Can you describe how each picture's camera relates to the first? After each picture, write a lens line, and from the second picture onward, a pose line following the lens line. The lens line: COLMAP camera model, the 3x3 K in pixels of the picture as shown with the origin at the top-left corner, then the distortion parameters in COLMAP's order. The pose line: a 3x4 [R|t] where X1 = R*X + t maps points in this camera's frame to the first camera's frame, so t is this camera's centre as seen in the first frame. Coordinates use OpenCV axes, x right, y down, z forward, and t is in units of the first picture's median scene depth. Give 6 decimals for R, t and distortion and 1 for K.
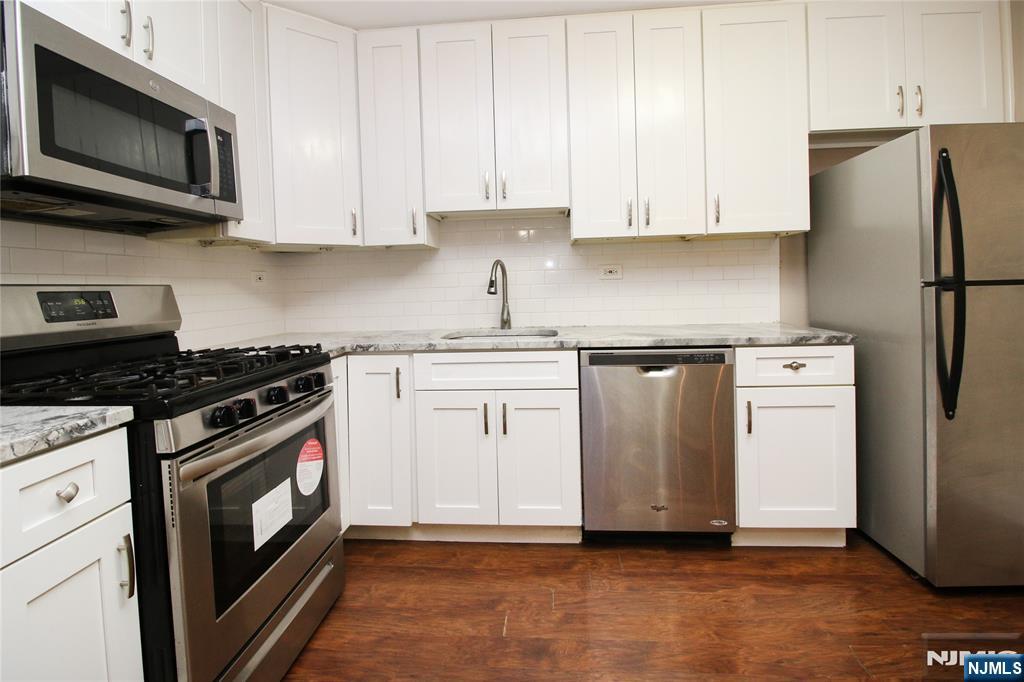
lens RADIAL K [[467.2, 0, 515.0], [0, 467.2, 293.7], [0, 0, 1]] dist [-0.008484, -0.000456]
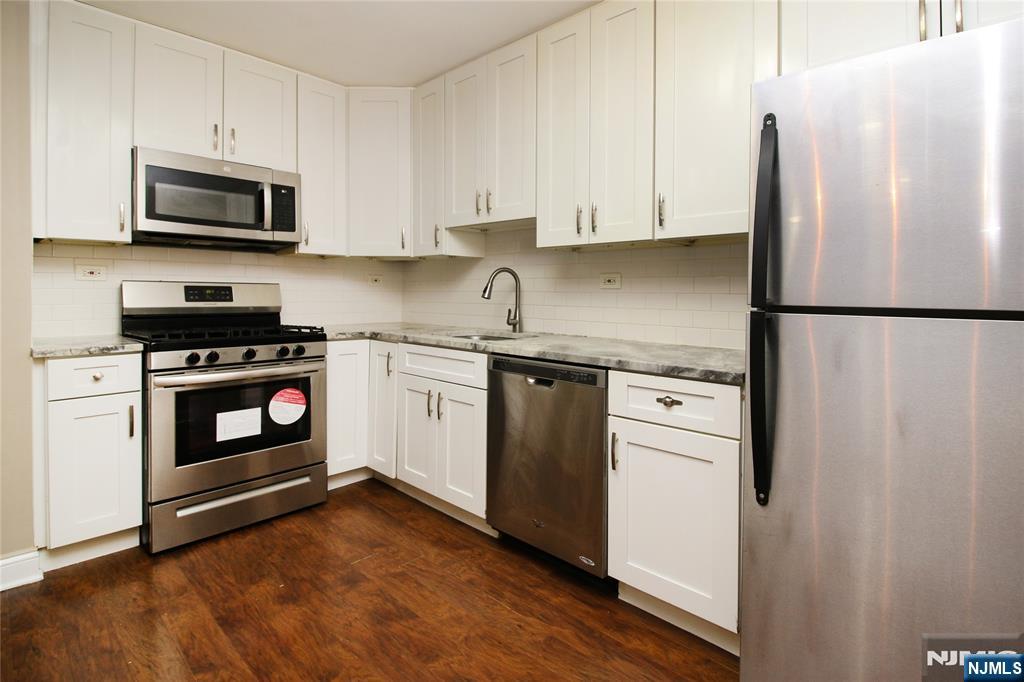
lens RADIAL K [[480.6, 0, 513.2], [0, 480.6, 292.1], [0, 0, 1]] dist [-0.004922, -0.000432]
pose [[0.795320, 0.034930, -0.605182, 0.888049], [-0.040487, 0.999170, 0.004463, -0.029134], [0.604836, 0.020952, 0.796074, 0.162663]]
